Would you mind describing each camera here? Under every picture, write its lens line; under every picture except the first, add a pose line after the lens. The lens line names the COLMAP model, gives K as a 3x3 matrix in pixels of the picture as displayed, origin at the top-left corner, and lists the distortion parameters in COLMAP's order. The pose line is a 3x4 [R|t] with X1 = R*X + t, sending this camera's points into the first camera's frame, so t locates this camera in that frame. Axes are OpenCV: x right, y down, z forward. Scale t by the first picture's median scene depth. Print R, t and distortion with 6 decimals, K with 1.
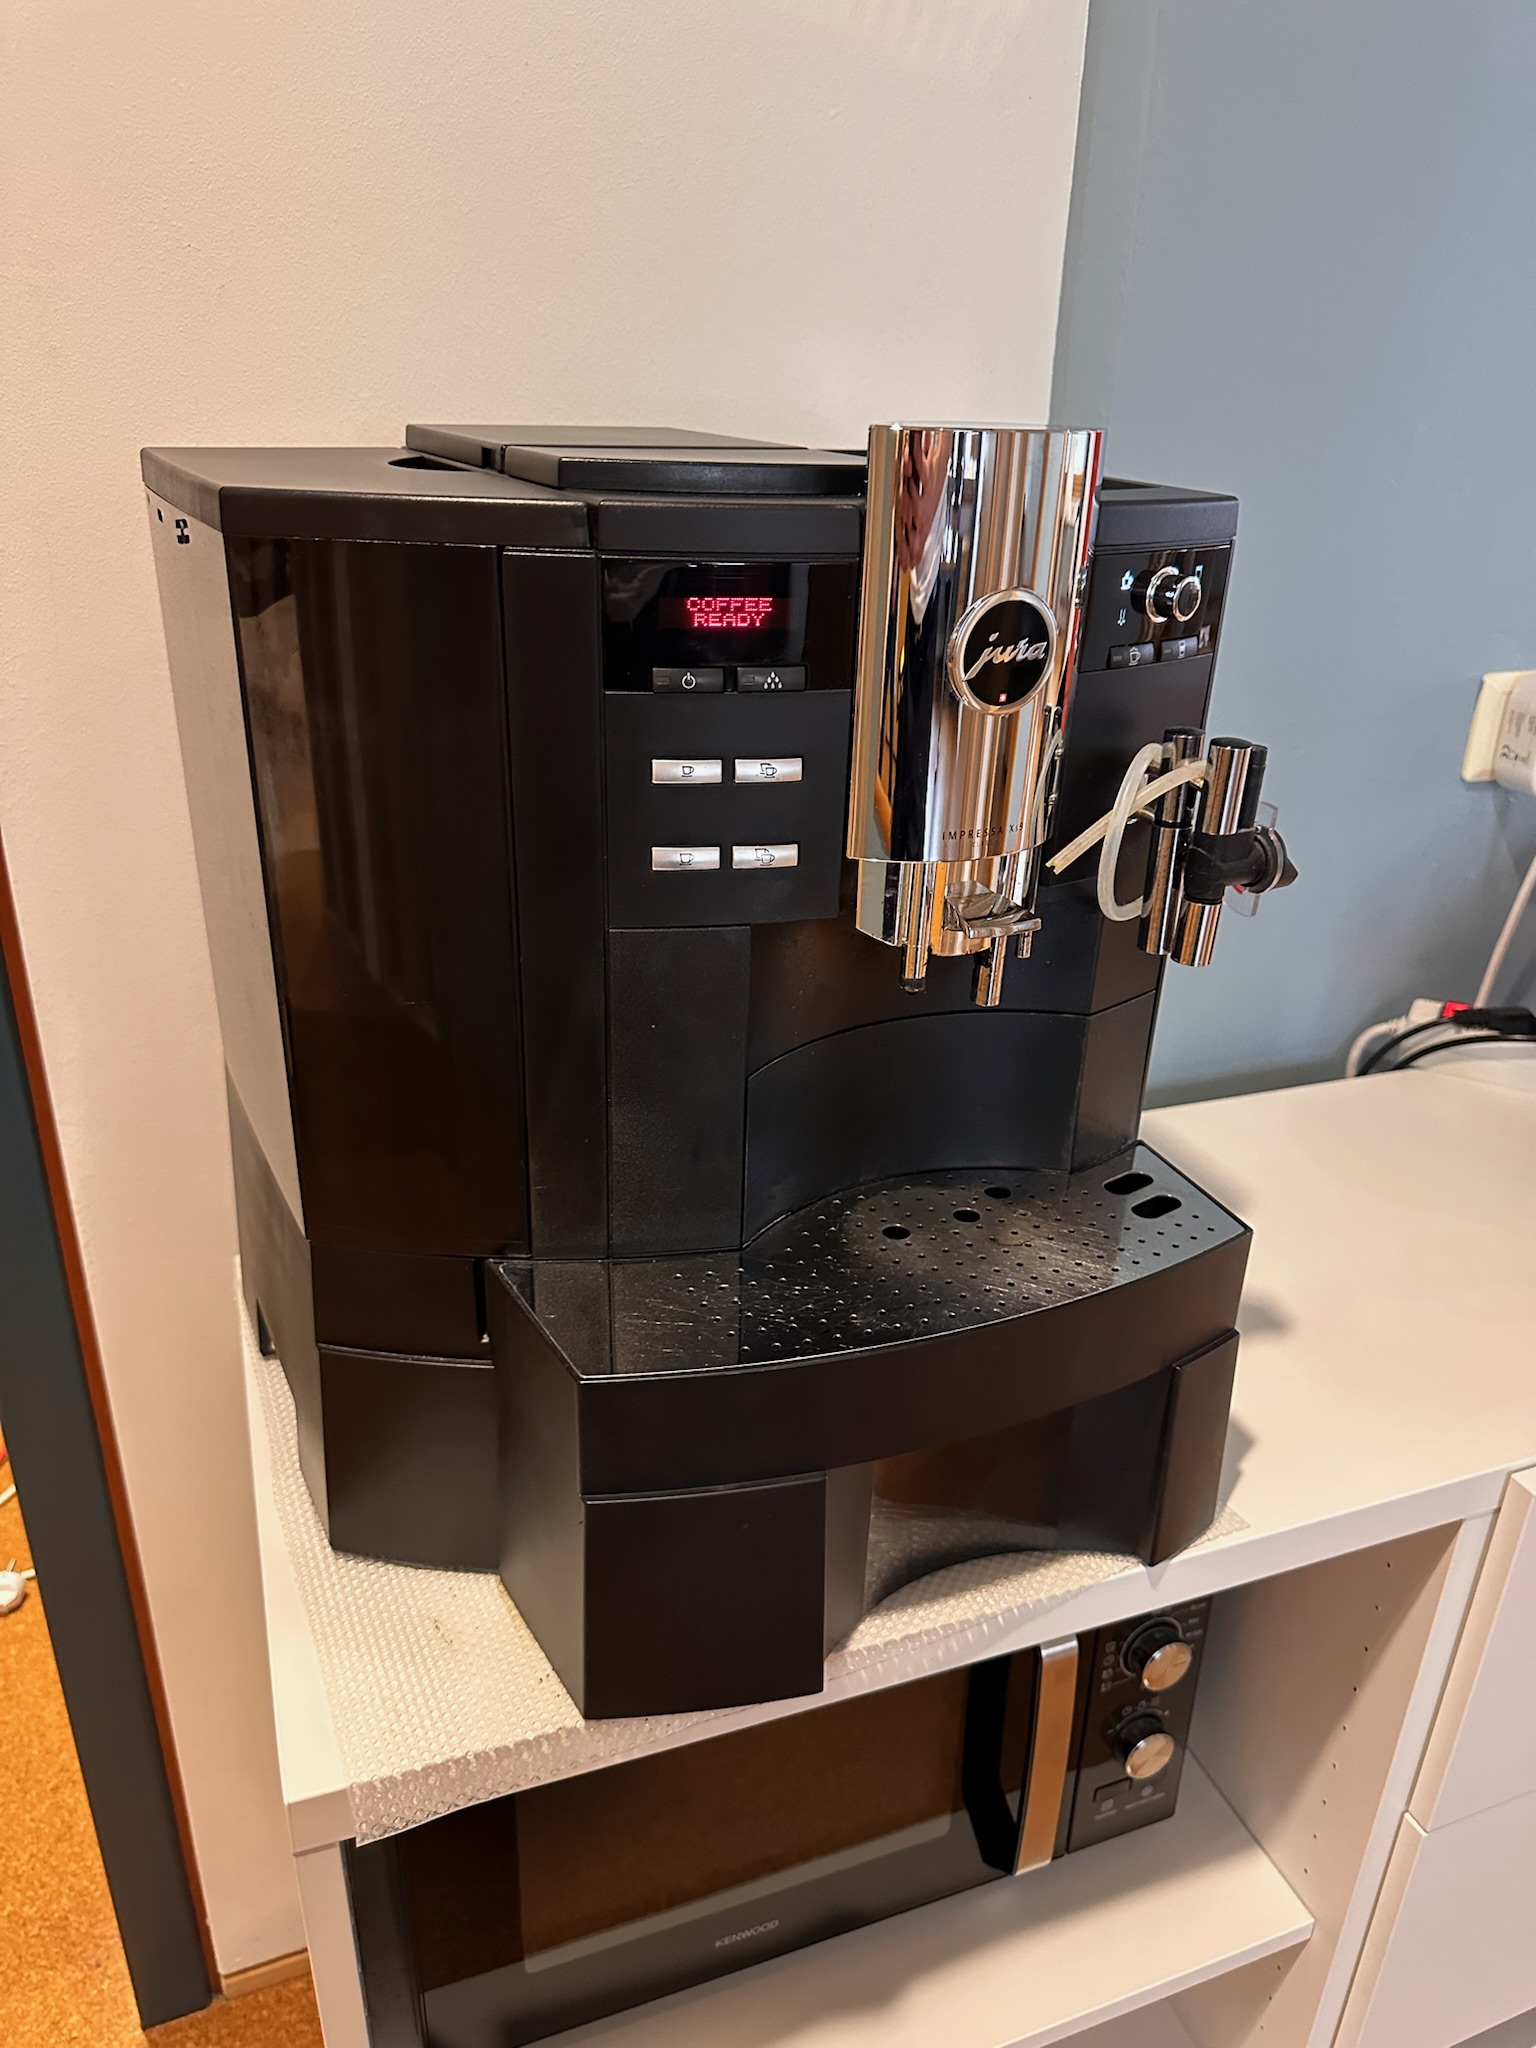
lens RADIAL K [[1473.7, 0, 771.2], [0, 1473.7, 1076.7], [0, 0, 1]] dist [0.033834, -0.045953]
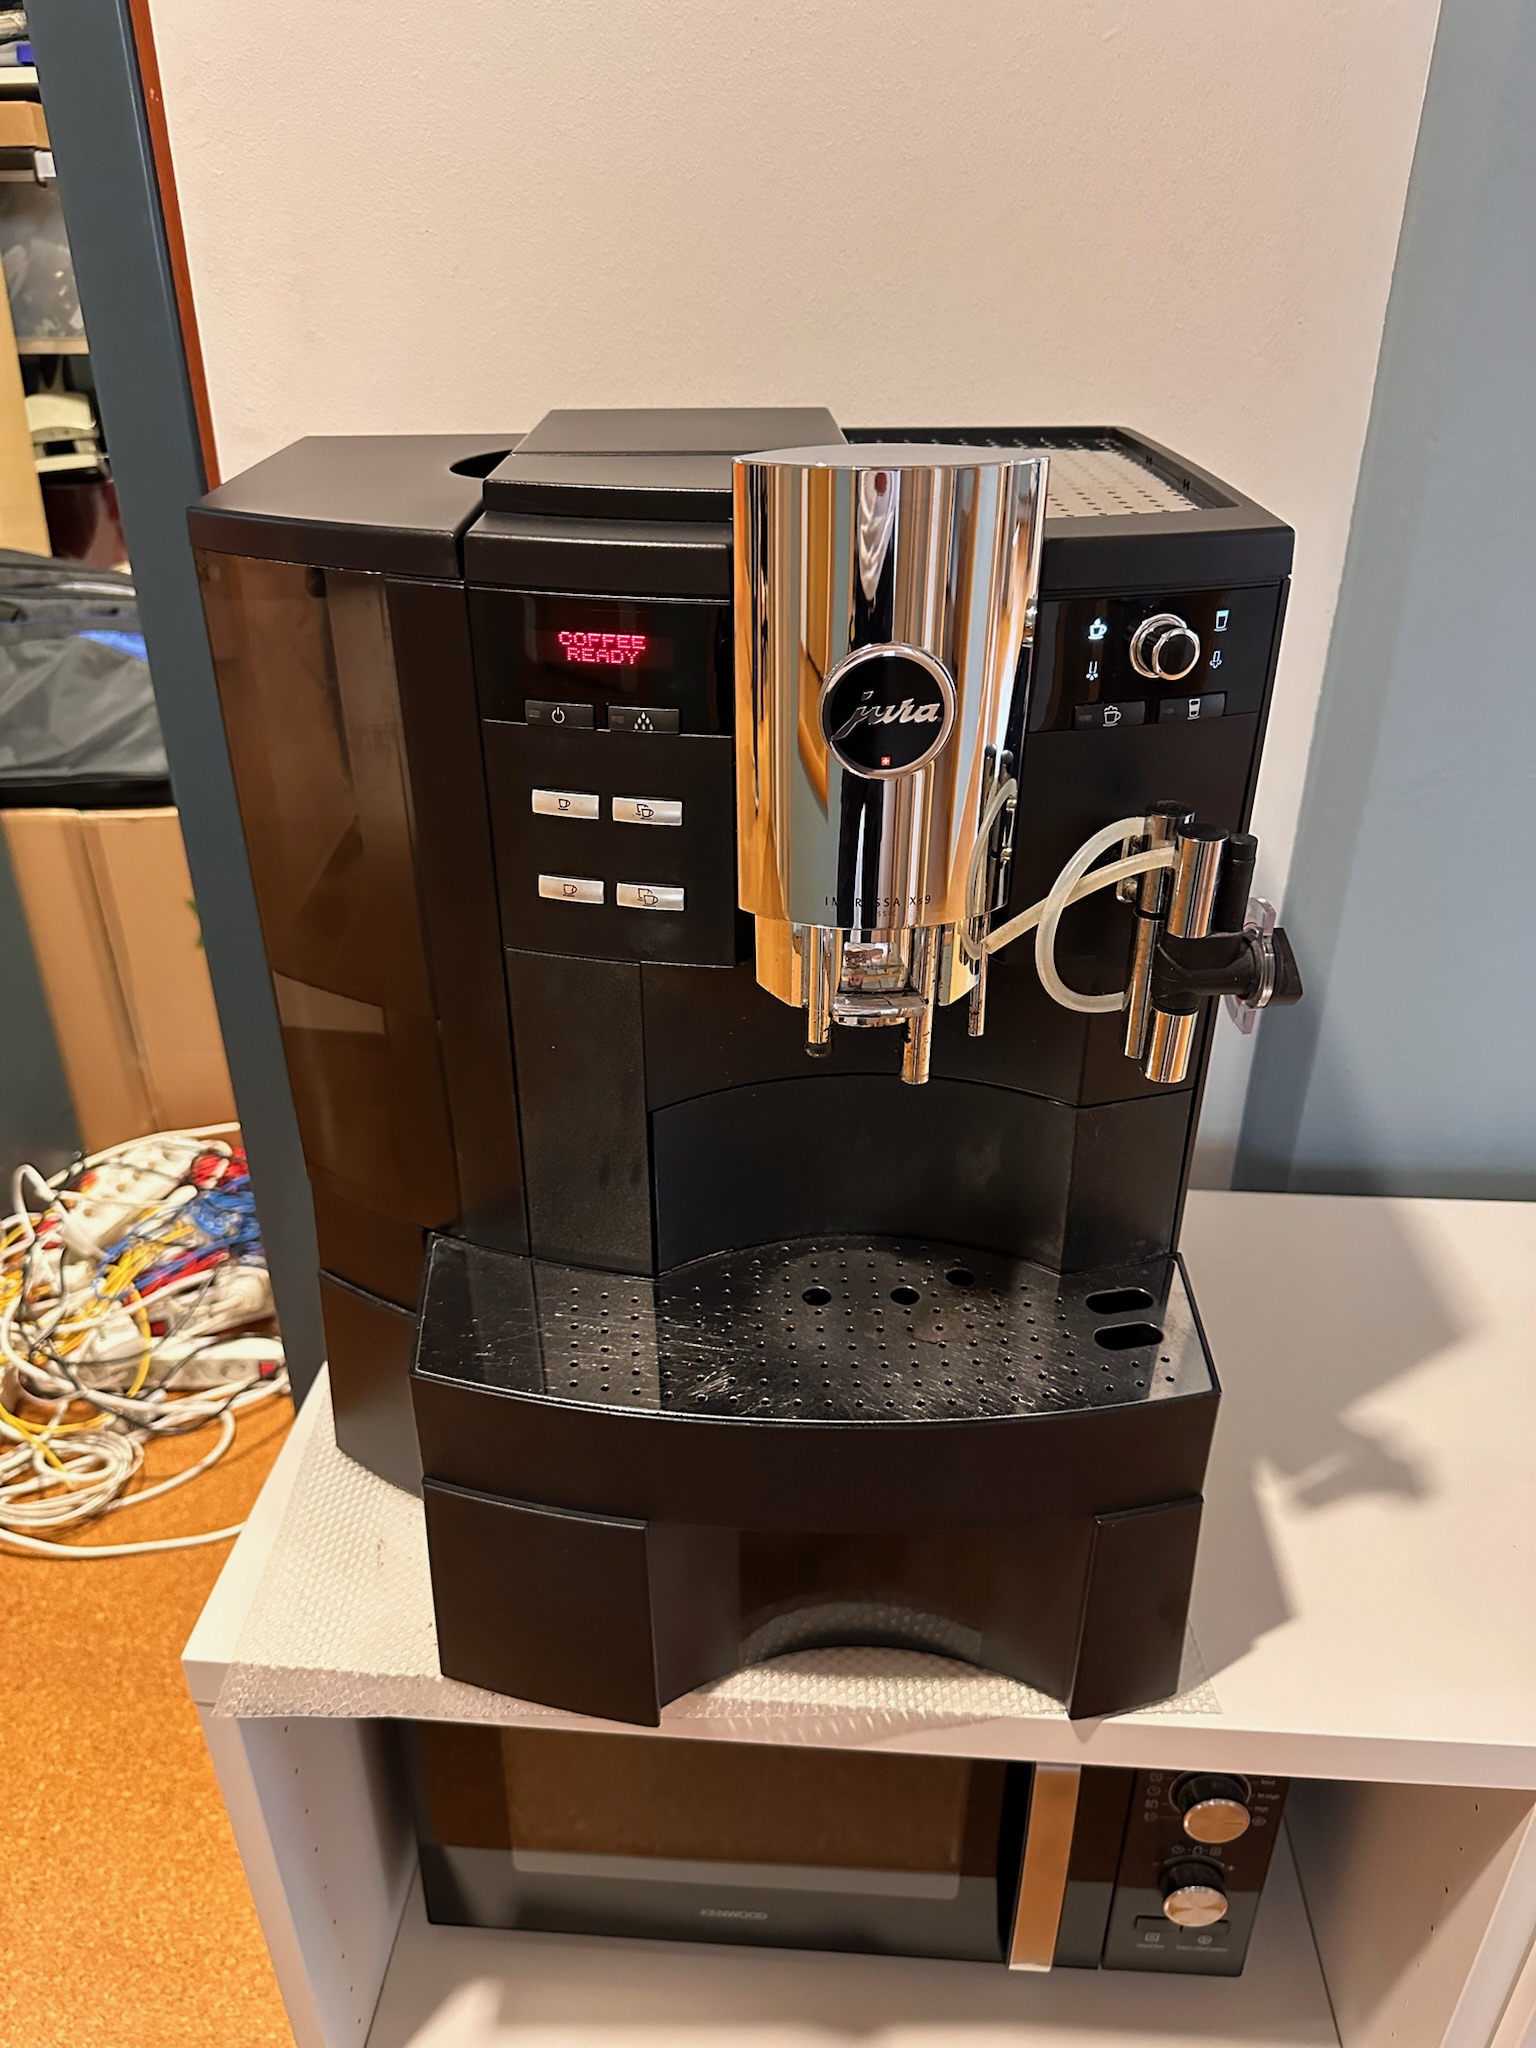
lens RADIAL K [[1473.7, 0, 752.3], [0, 1473.7, 1067.1], [0, 0, 1]] dist [0.033834, -0.045953]
pose [[0.906789, 0.177936, -0.382193, 0.427806], [-0.154928, 0.983778, 0.090432, -0.131955], [0.392085, -0.022790, 0.919647, 0.129385]]
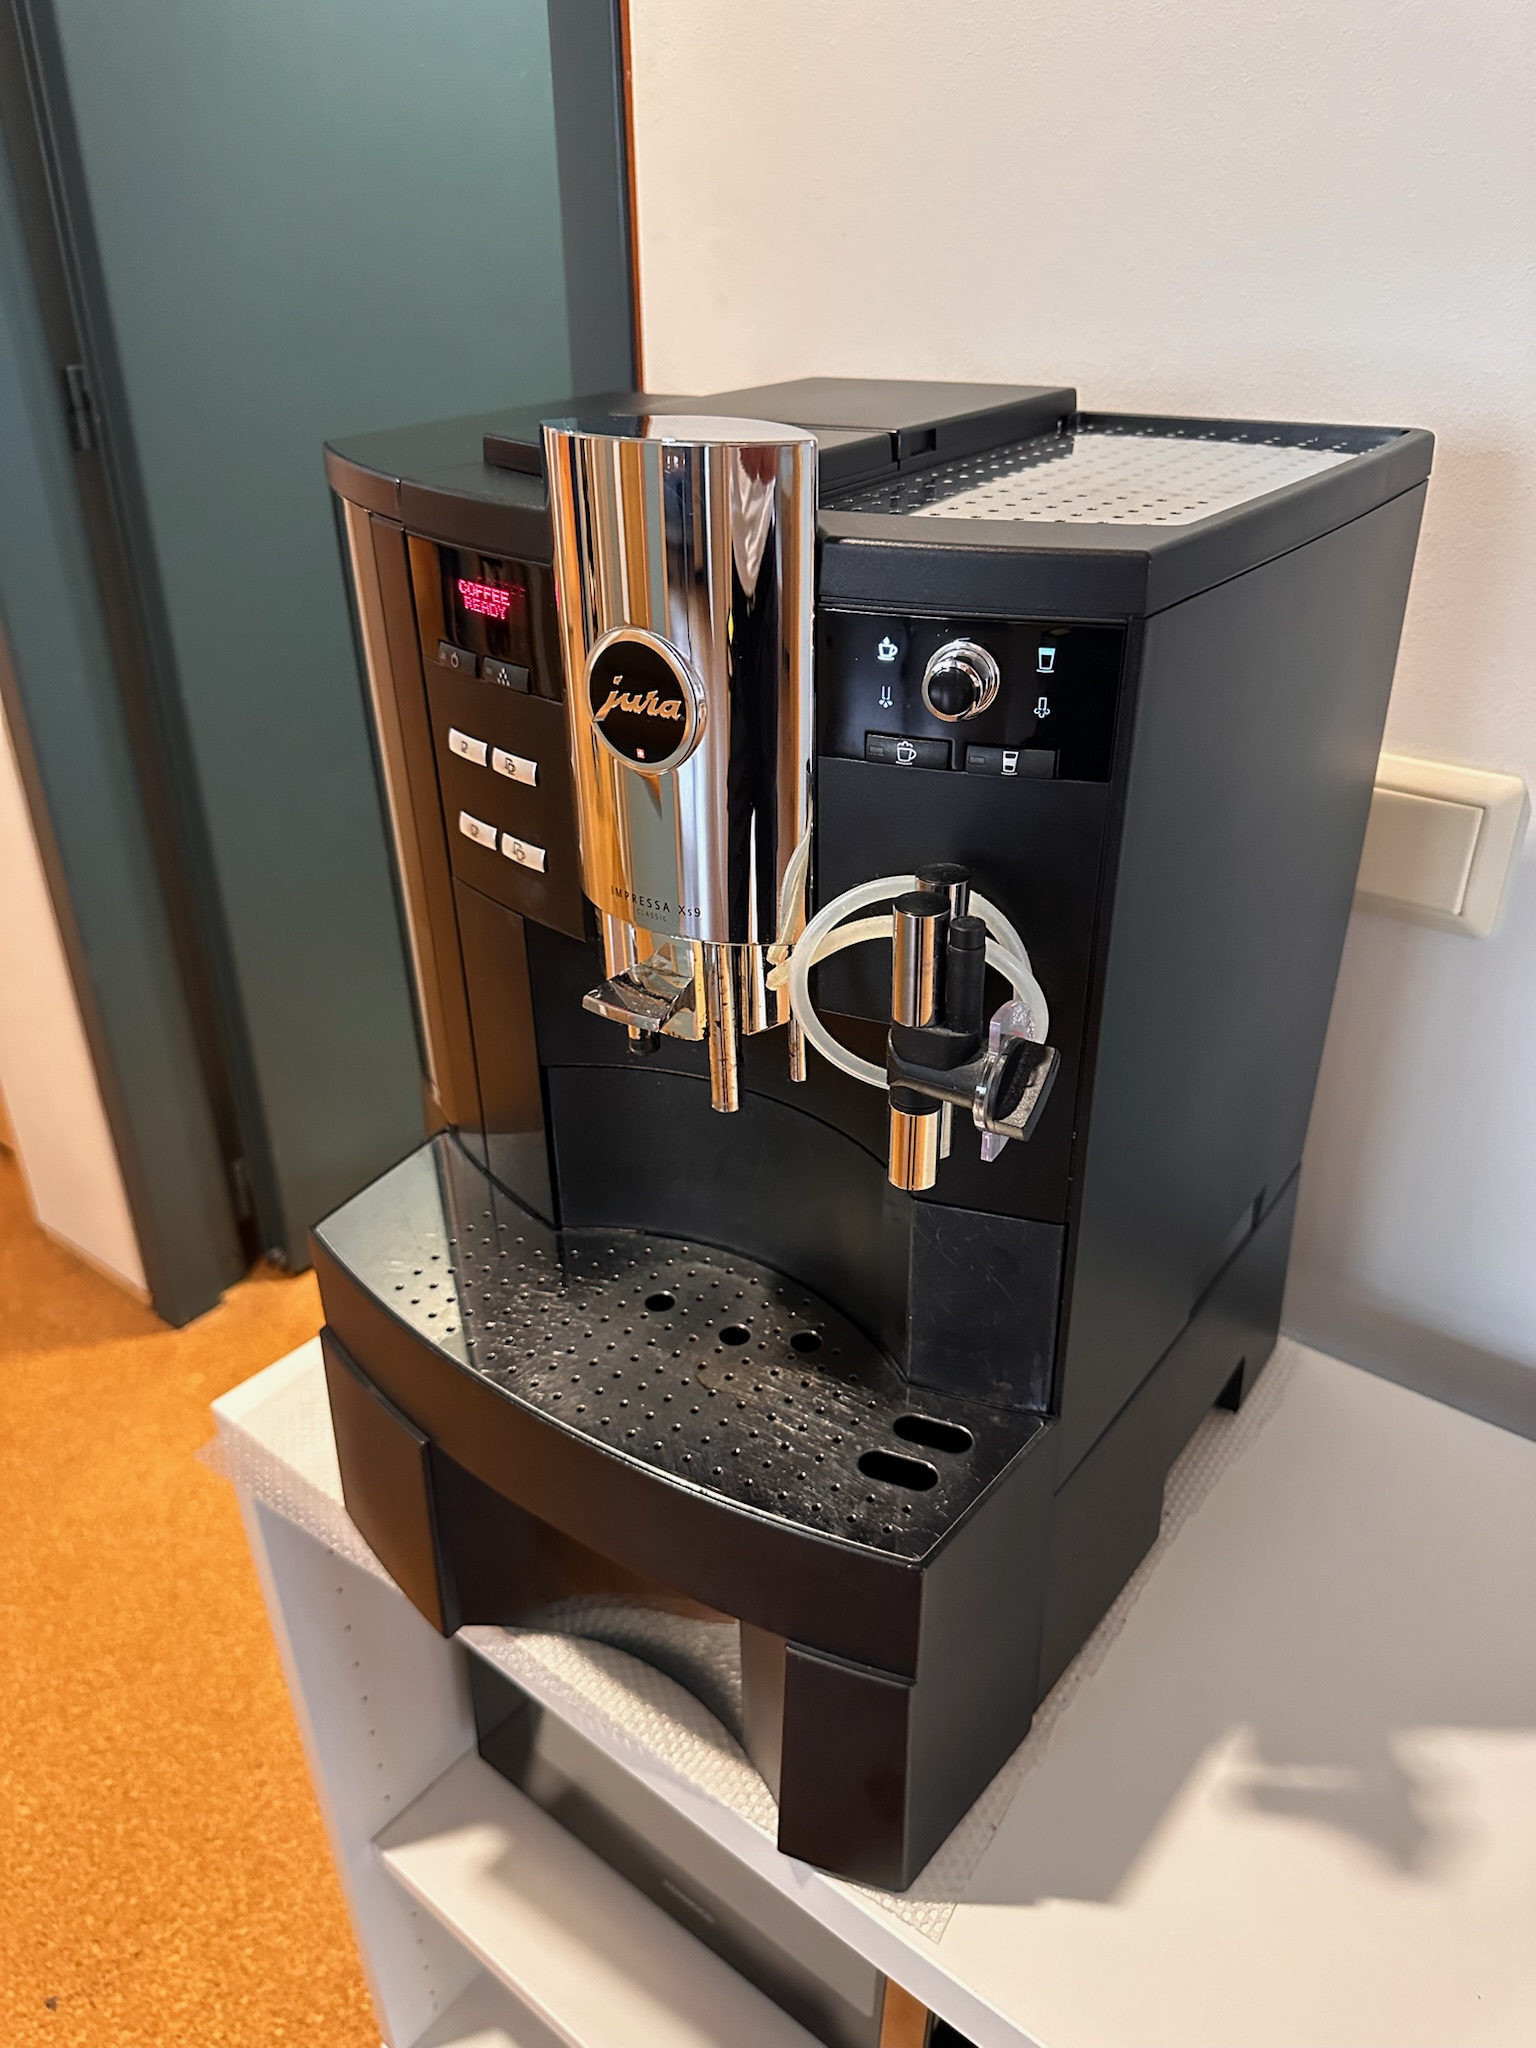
lens RADIAL K [[1473.7, 0, 755.7], [0, 1473.7, 1063.8], [0, 0, 1]] dist [0.033834, -0.045953]
pose [[0.500290, 0.398422, -0.768746, 0.847682], [-0.350644, 0.905009, 0.240849, -0.300285], [0.791681, 0.149062, 0.592471, 0.539608]]
